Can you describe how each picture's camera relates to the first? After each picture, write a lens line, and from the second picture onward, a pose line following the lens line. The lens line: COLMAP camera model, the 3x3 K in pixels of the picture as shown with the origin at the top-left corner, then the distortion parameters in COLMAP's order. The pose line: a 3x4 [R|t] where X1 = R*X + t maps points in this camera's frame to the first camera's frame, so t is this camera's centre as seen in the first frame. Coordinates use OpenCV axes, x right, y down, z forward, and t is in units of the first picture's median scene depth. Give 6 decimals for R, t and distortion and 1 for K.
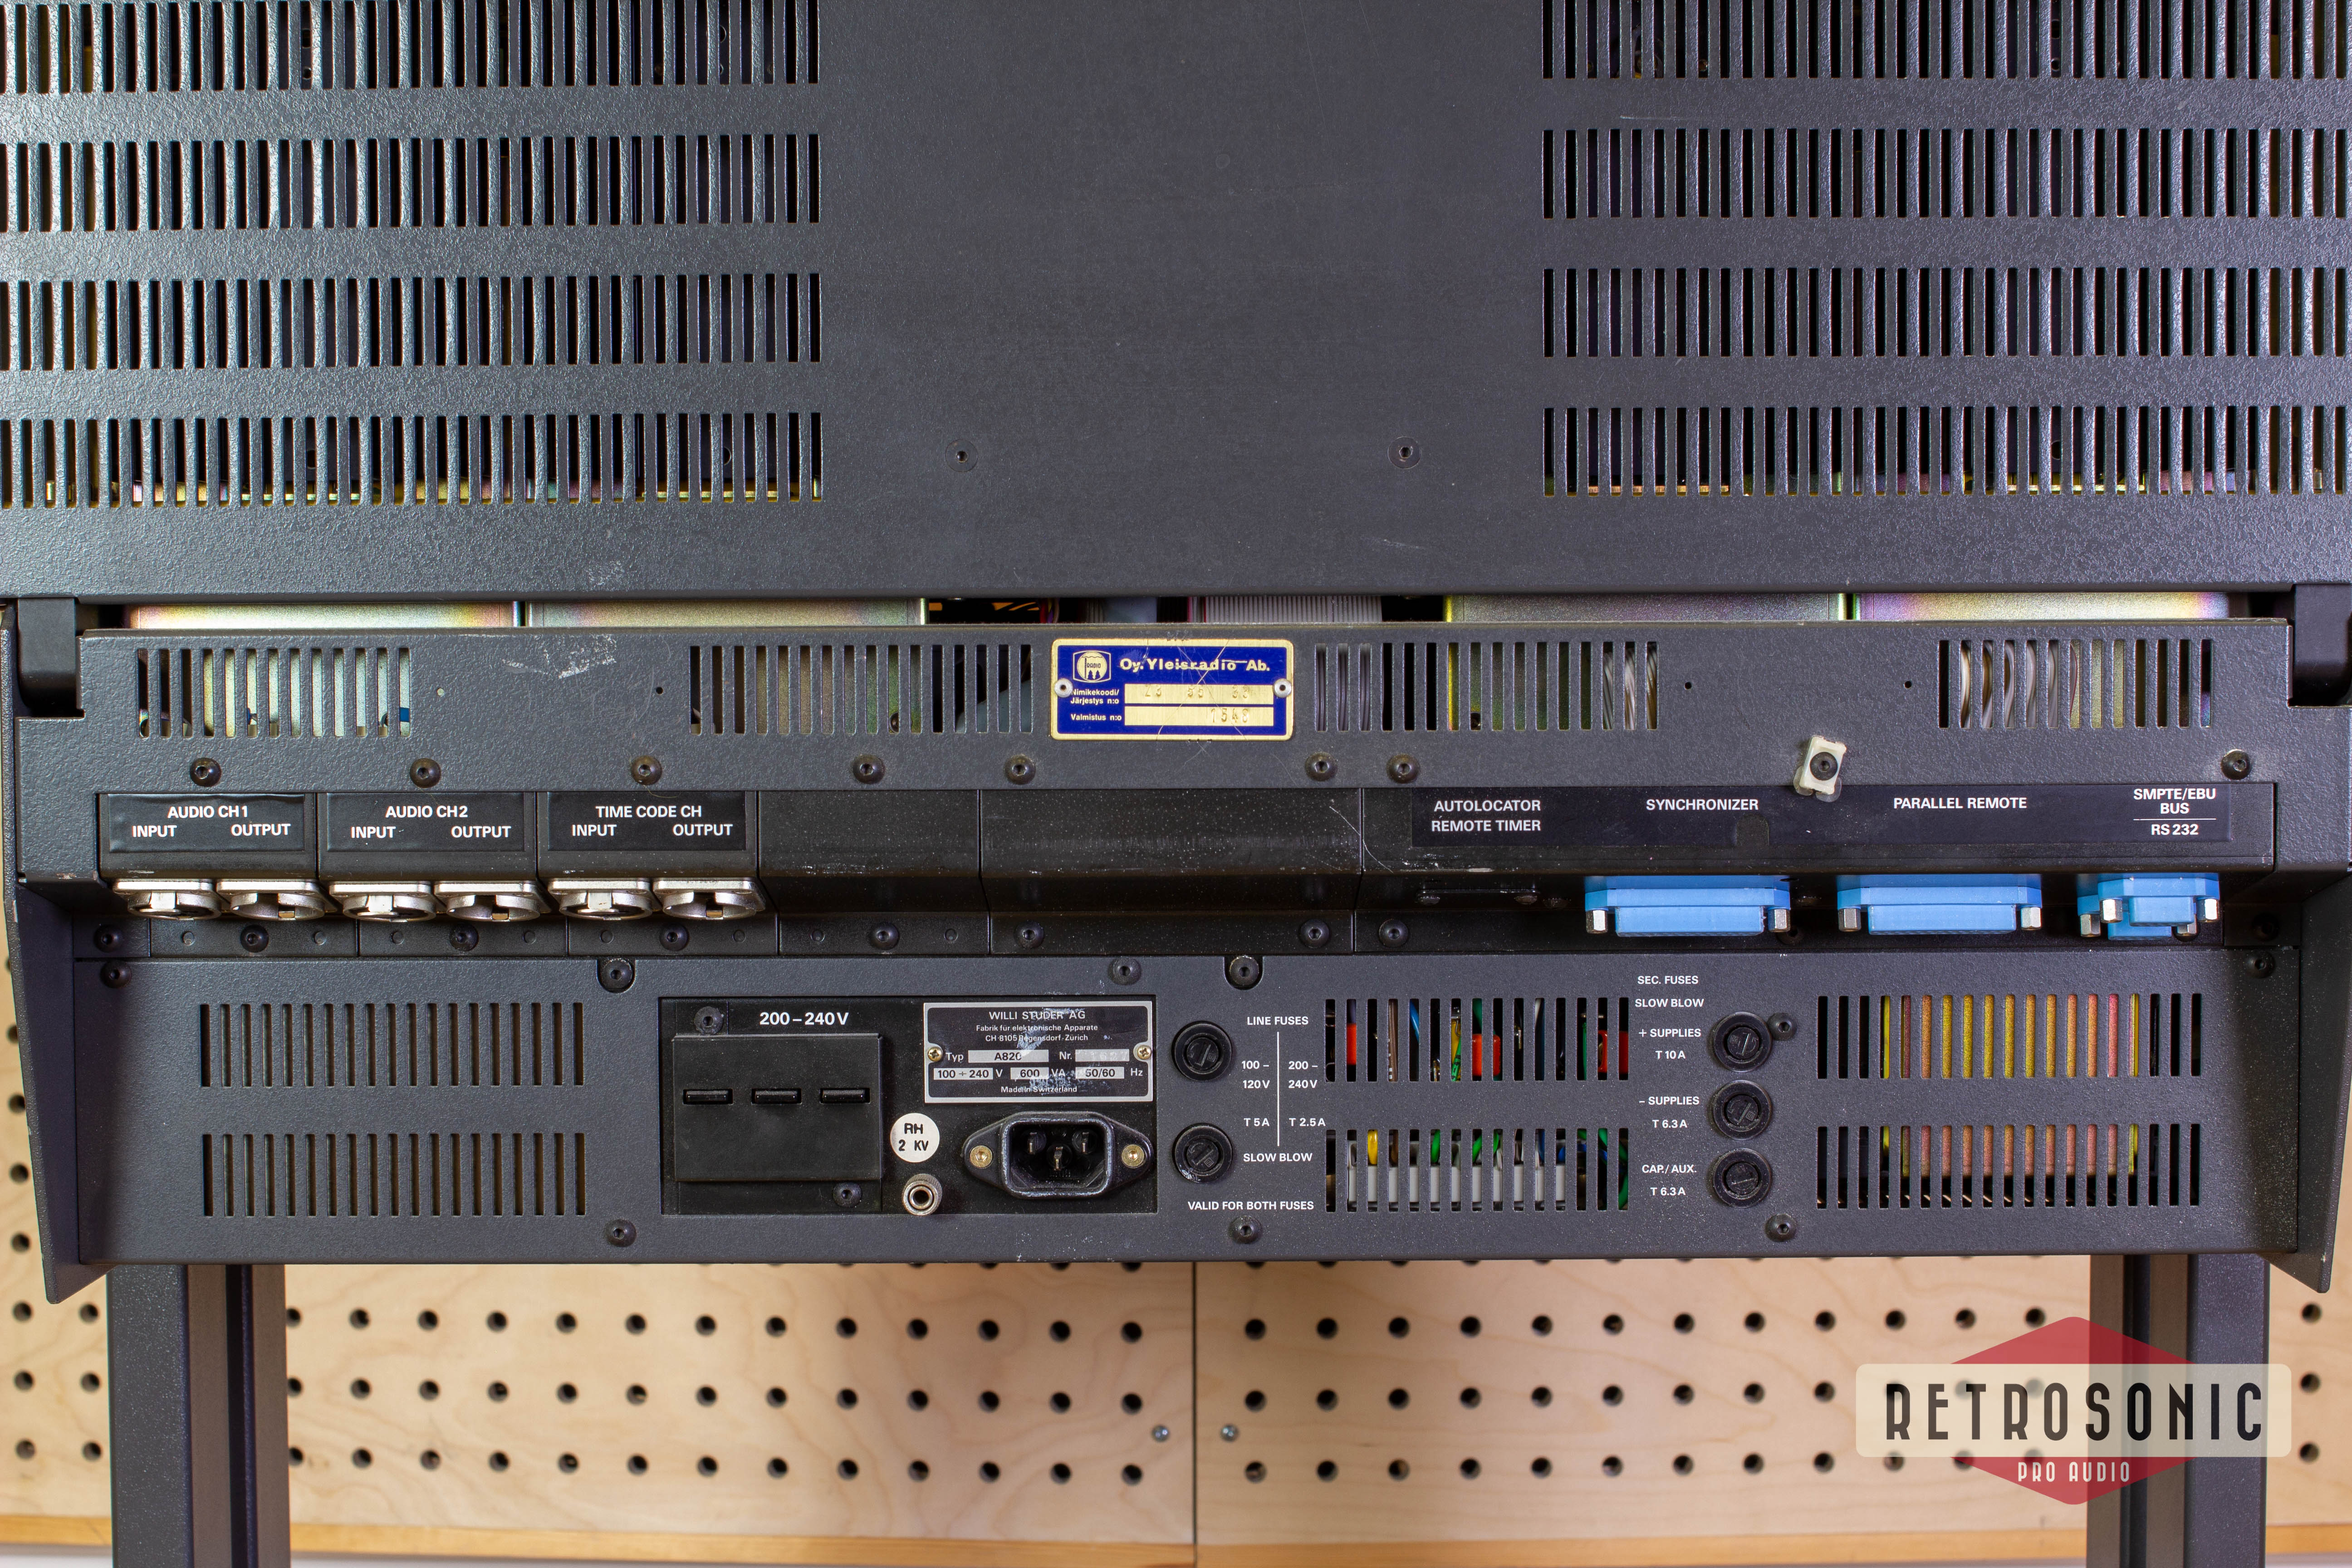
lens RADIAL K [[3809.9, 0, 1176.0], [0, 3809.9, 784.0], [0, 0, 1]] dist [-0.082587, 0.081471]
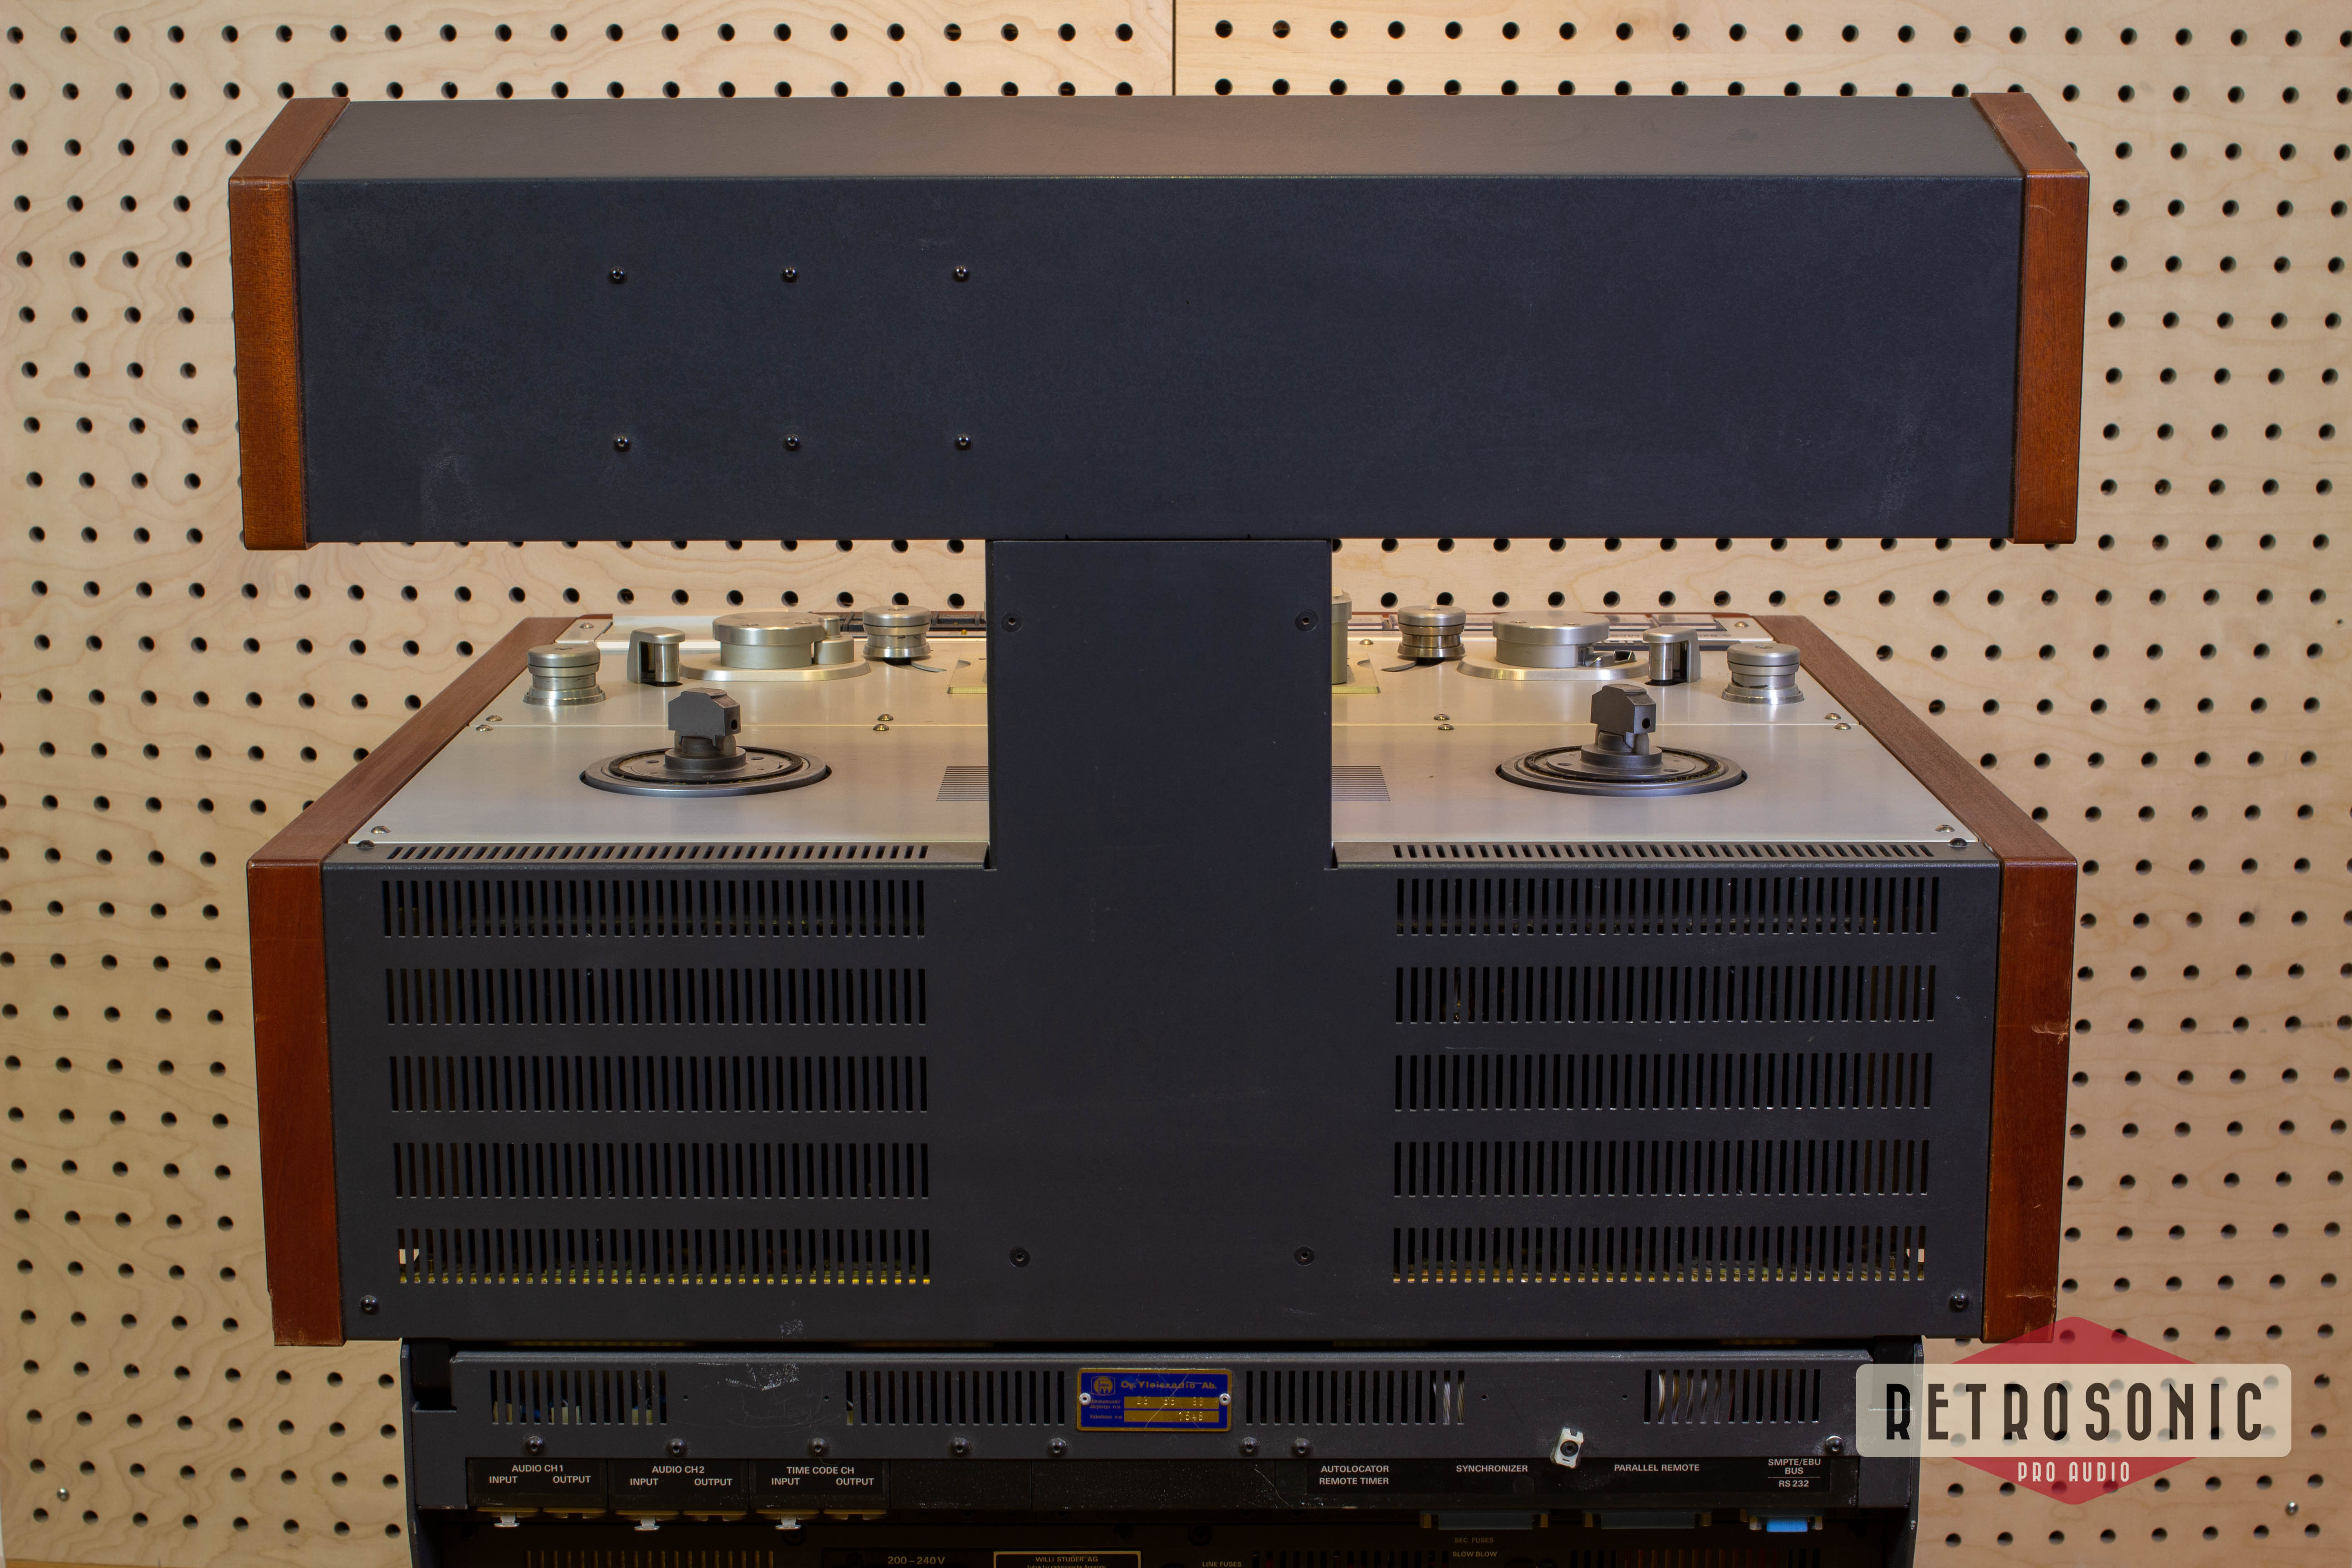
lens RADIAL K [[3809.9, 0, 1176.0], [0, 3809.9, 784.0], [0, 0, 1]] dist [-0.082587, 0.081471]
pose [[0.999986, 0.003355, 0.004175, 0.000523], [-0.003923, 0.989530, 0.144275, -0.499656], [-0.003647, -0.144290, 0.989529, -0.509346]]
